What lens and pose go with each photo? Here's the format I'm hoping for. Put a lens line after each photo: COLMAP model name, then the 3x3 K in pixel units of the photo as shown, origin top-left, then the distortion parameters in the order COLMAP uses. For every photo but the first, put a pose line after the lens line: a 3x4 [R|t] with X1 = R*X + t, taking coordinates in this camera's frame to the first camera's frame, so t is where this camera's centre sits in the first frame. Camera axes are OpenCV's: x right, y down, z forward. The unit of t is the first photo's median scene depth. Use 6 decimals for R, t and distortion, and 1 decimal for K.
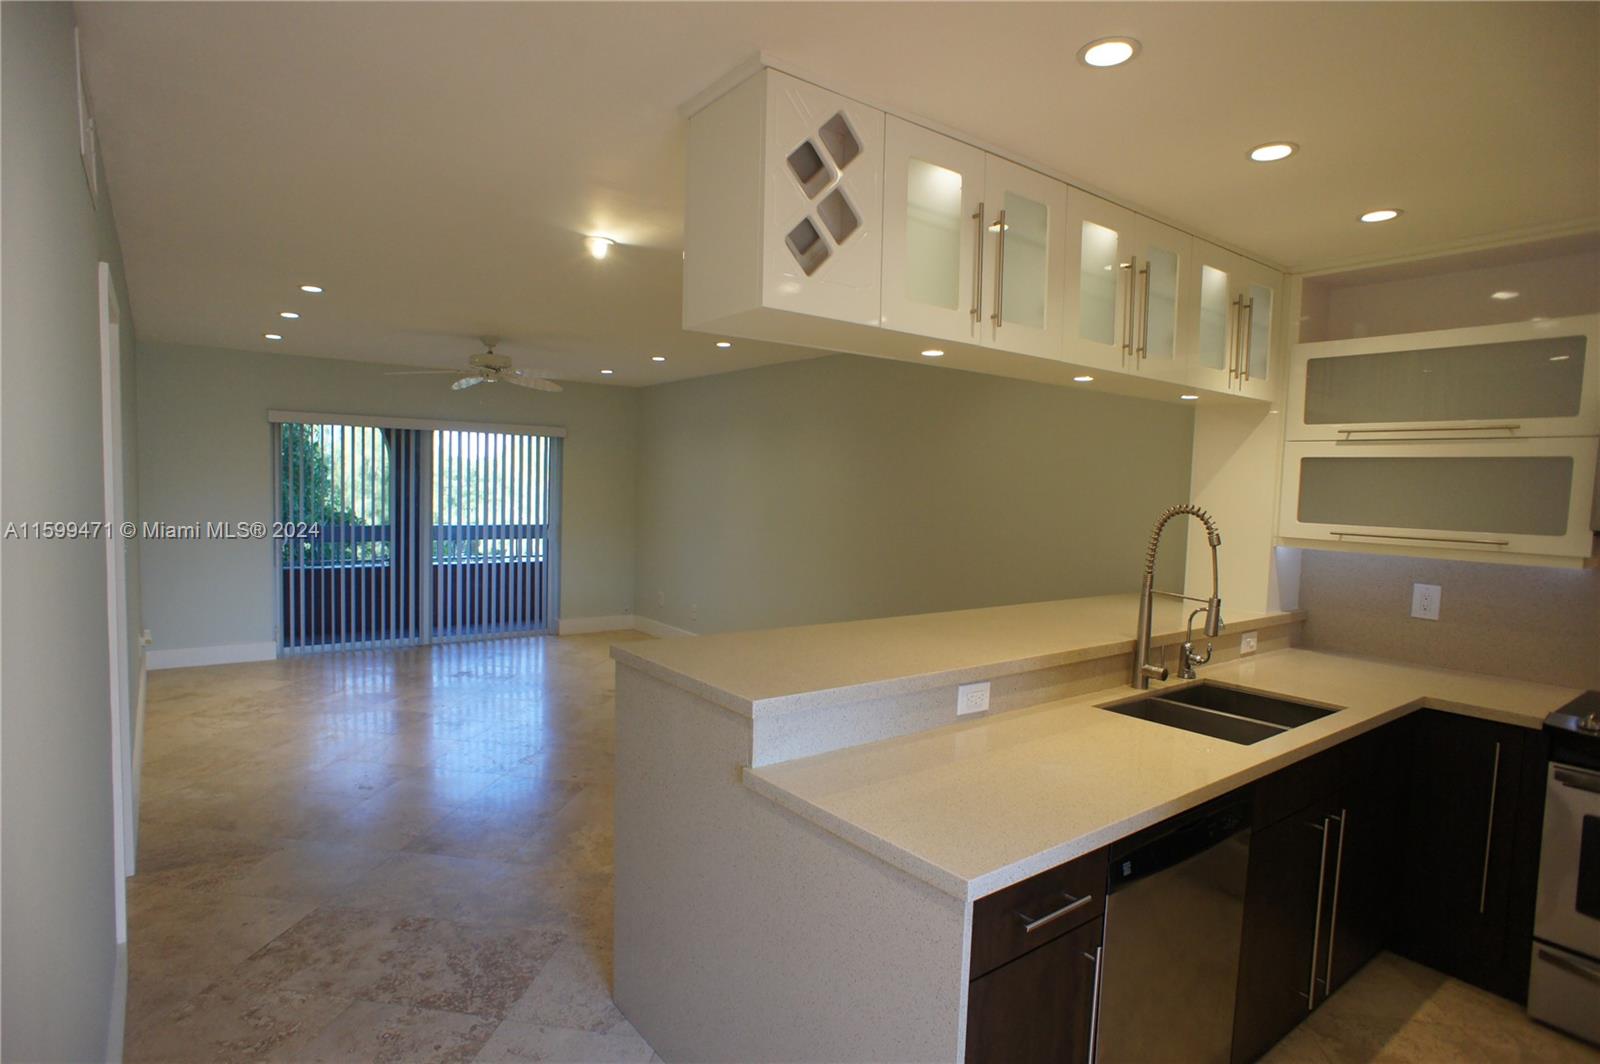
lens RADIAL K [[852.2, 0, 793.7], [0, 852.2, 540.0], [0, 0, 1]] dist [-0.076452, 0.047028]
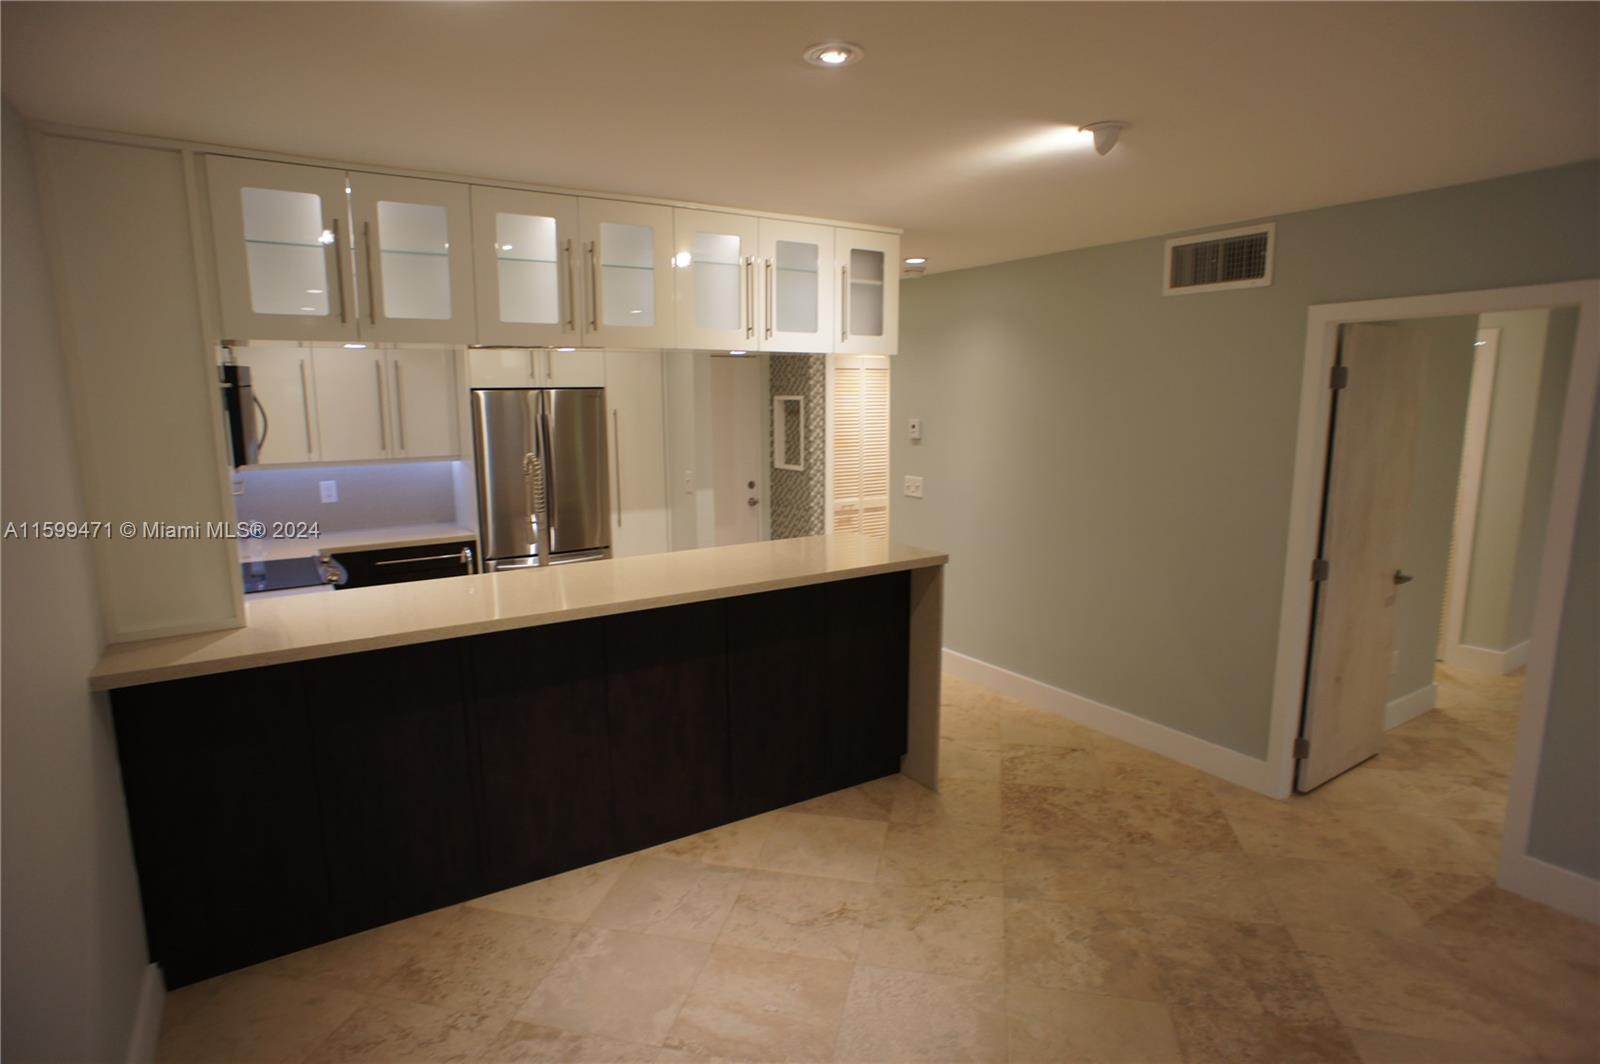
lens RADIAL K [[852.2, 0, 799.4], [0, 852.2, 537.9], [0, 0, 1]] dist [-0.076452, 0.047028]
pose [[-0.996545, -0.037466, 0.074119, -0.047149], [-0.018680, 0.970711, 0.239522, -0.192490], [-0.080922, 0.237310, -0.968058, 1.820213]]
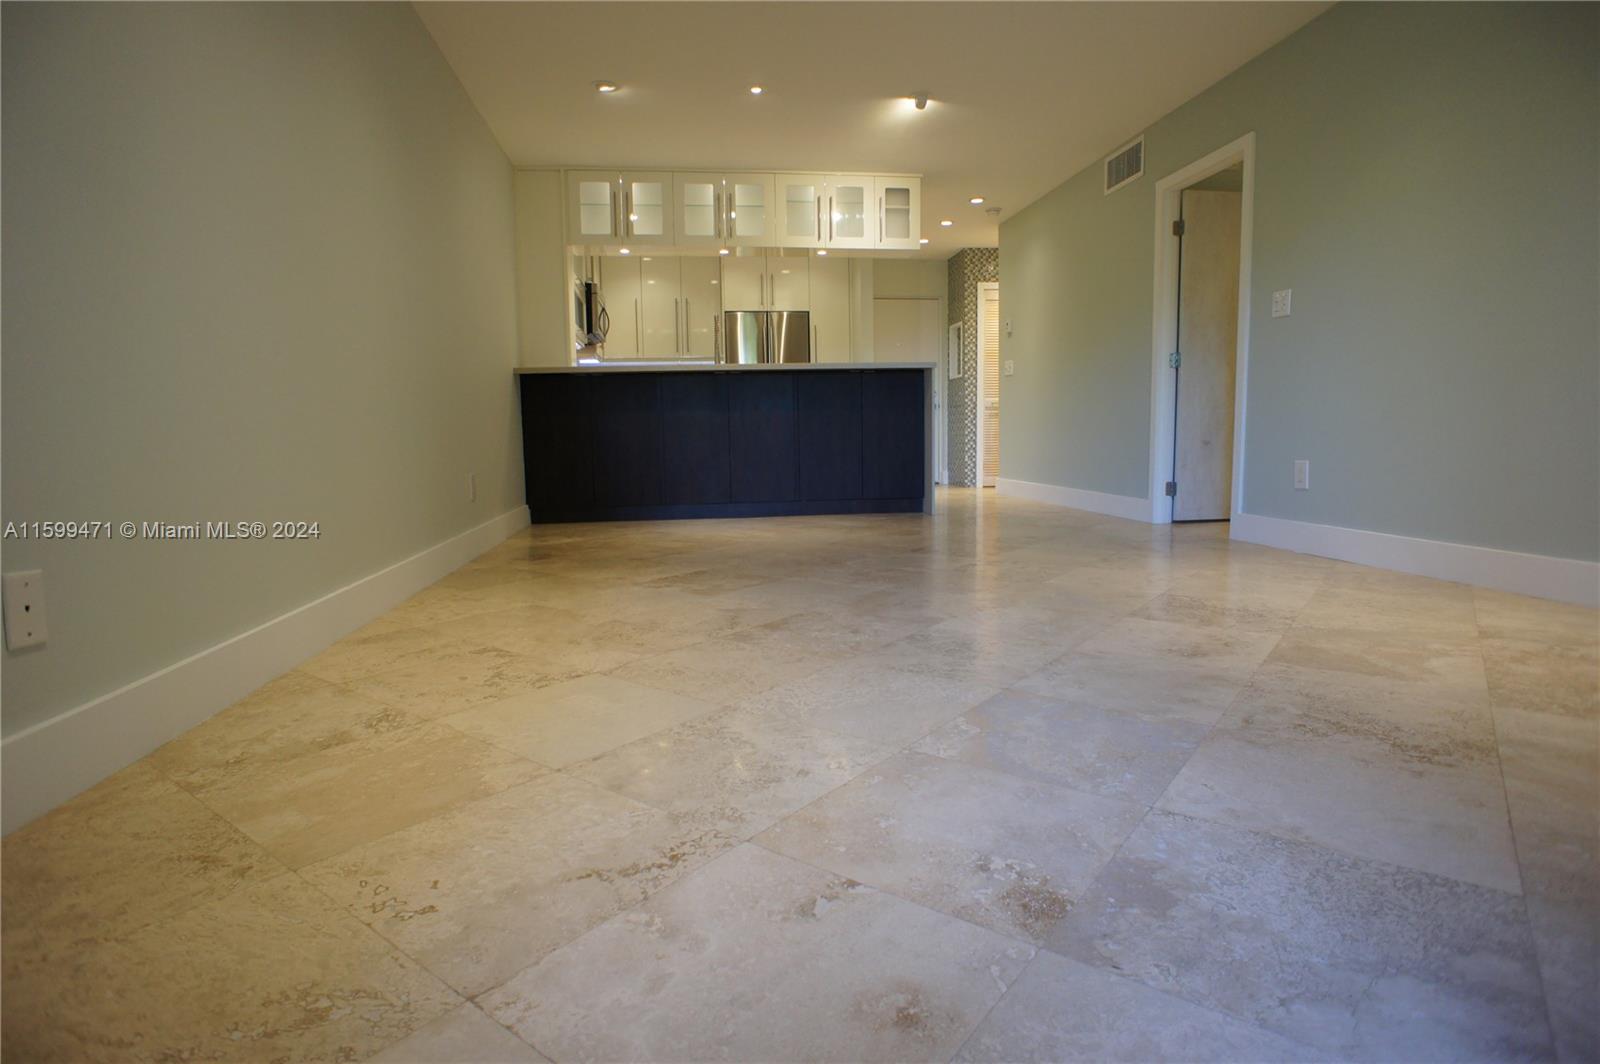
lens RADIAL K [[852.2, 0, 792.3], [0, 852.2, 534.4], [0, 0, 1]] dist [-0.076452, 0.047028]
pose [[-0.865520, -0.075993, 0.495076, -0.821256], [0.025715, 0.980378, 0.195443, 0.088922], [-0.500214, 0.181891, -0.846582, 2.501663]]
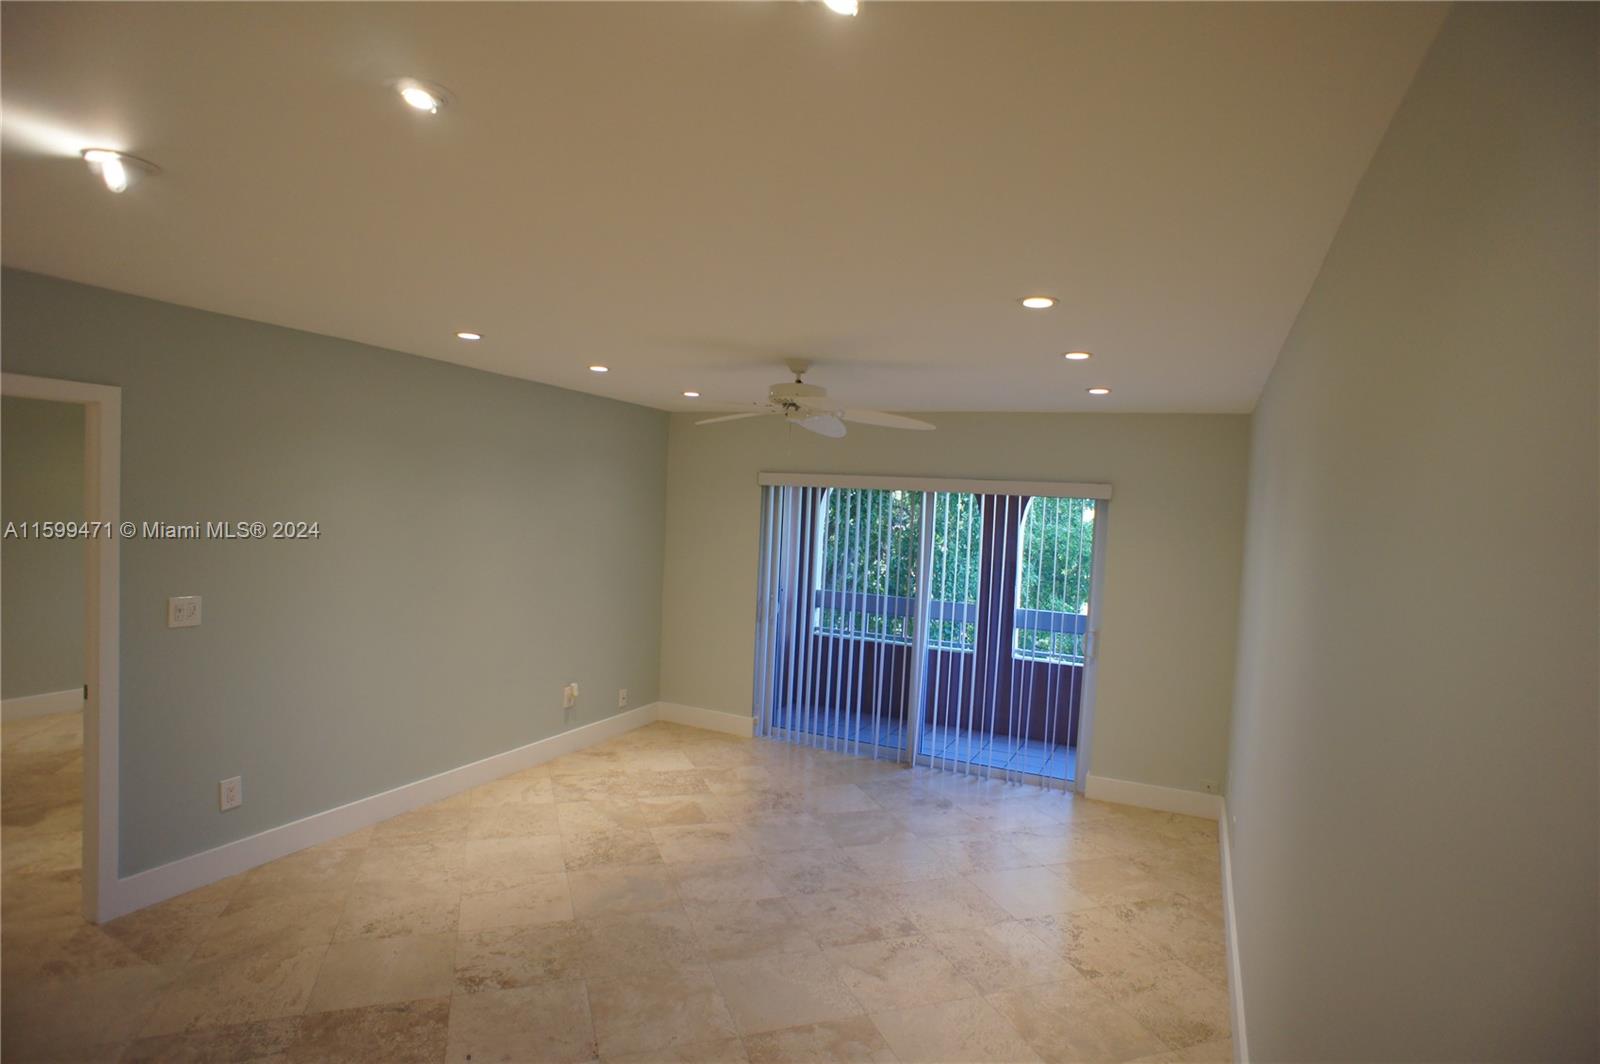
lens RADIAL K [[852.2, 0, 795.2], [0, 852.2, 535.1], [0, 0, 1]] dist [-0.076452, 0.047028]
pose [[0.454593, 0.026710, -0.890299, 0.492161], [-0.096491, 0.995145, -0.019413, -0.140567], [0.885458, 0.094730, 0.454963, 1.204870]]
